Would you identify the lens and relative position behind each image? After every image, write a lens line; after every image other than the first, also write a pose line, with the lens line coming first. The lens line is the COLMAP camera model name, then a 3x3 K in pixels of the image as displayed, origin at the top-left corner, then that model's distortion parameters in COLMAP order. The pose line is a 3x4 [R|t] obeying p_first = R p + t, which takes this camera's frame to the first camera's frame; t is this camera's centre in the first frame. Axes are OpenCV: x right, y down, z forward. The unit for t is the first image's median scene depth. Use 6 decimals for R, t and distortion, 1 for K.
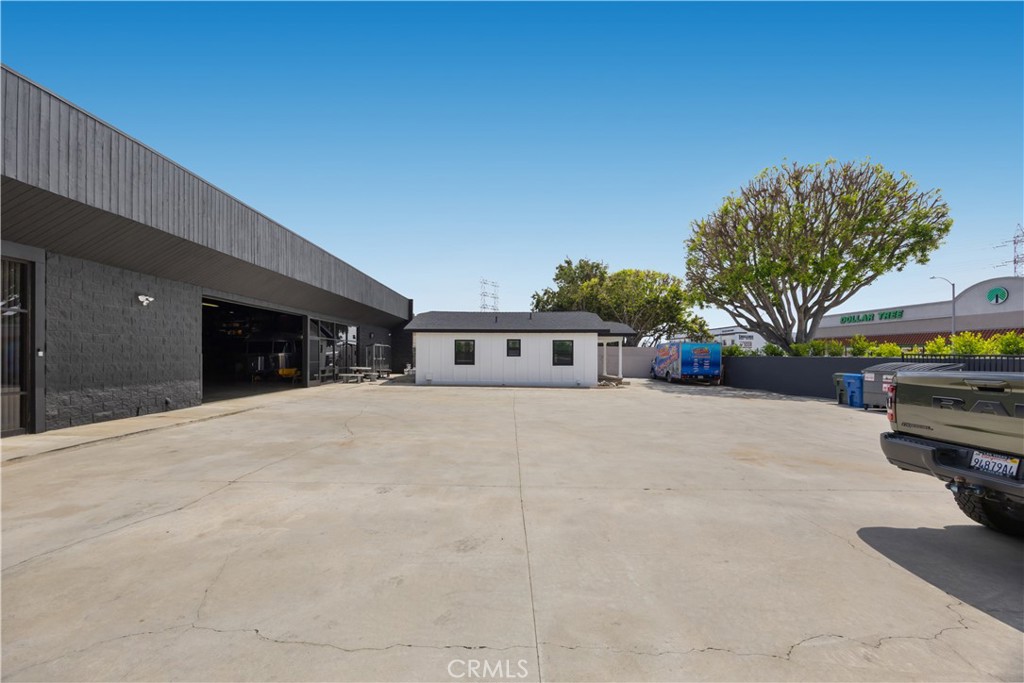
lens RADIAL K [[391.3, 0, 506.6], [0, 391.3, 348.6], [0, 0, 1]] dist [-0.002196, -0.000539]
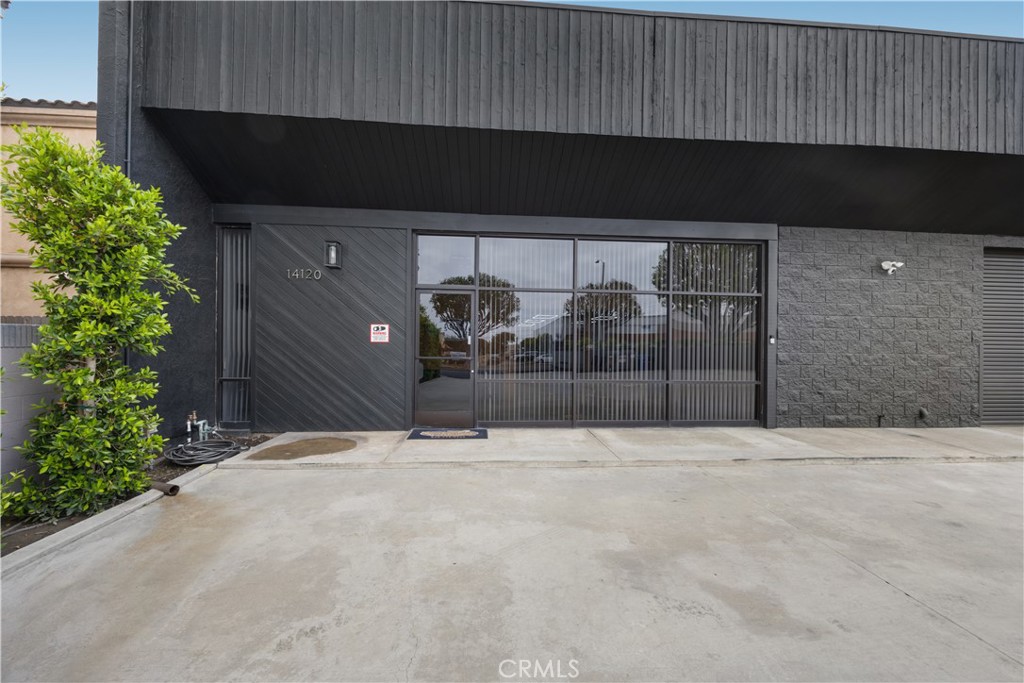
lens RADIAL K [[391.3, 0, 506.6], [0, 391.3, 348.6], [0, 0, 1]] dist [-0.002196, -0.000539]
pose [[0.061187, 0.012410, -0.998049, -0.311356], [0.001488, 0.999920, 0.012525, 0.018070], [0.998125, -0.002252, 0.061163, 0.311029]]
